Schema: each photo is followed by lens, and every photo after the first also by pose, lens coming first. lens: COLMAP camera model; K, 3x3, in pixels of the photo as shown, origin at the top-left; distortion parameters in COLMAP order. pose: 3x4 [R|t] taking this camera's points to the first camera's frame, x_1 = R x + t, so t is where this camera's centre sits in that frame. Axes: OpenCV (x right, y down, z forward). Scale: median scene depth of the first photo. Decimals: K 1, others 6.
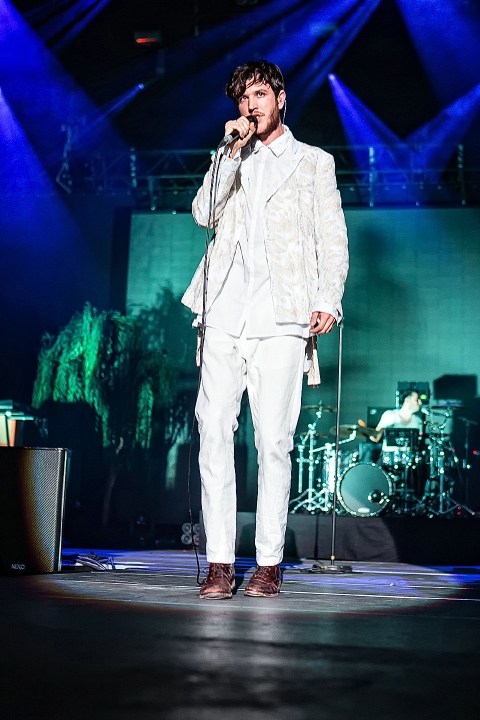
lens RADIAL K [[1118.2, 0, 227.9], [0, 1118.2, 348.9], [0, 0, 1]] dist [-0.021808, 0.000000]
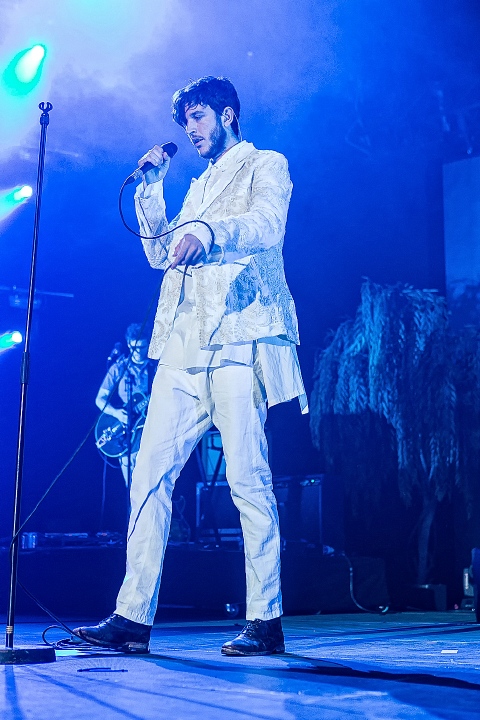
lens RADIAL K [[1118.2, 0, 250.2], [0, 1118.2, 340.6], [0, 0, 1]] dist [-0.021808, 0.000000]
pose [[0.903014, -0.123304, -0.411537, 0.106415], [0.096771, 0.991689, -0.084788, 0.056450], [0.418571, 0.036740, 0.907441, 0.304558]]
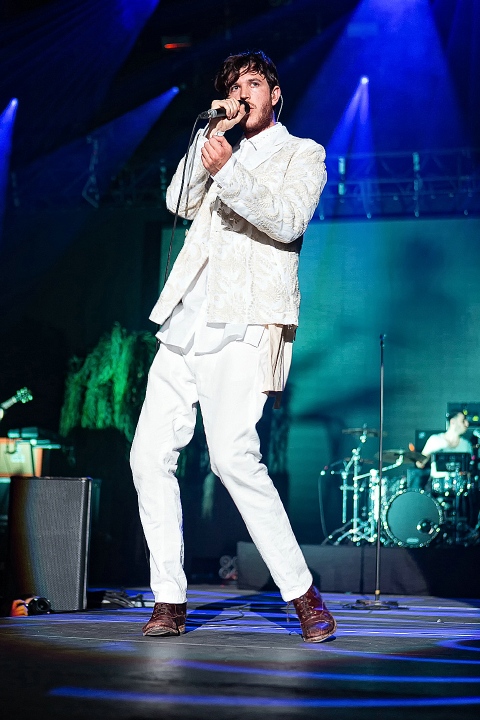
lens RADIAL K [[1183.4, 0, 231.6], [0, 1183.4, 356.7], [0, 0, 1]] dist [-0.032453, 0.000000]
pose [[0.999383, -0.014088, -0.032177, 0.003463], [0.013708, 0.999834, -0.012001, 0.000226], [0.032341, 0.011552, 0.999410, 0.004033]]
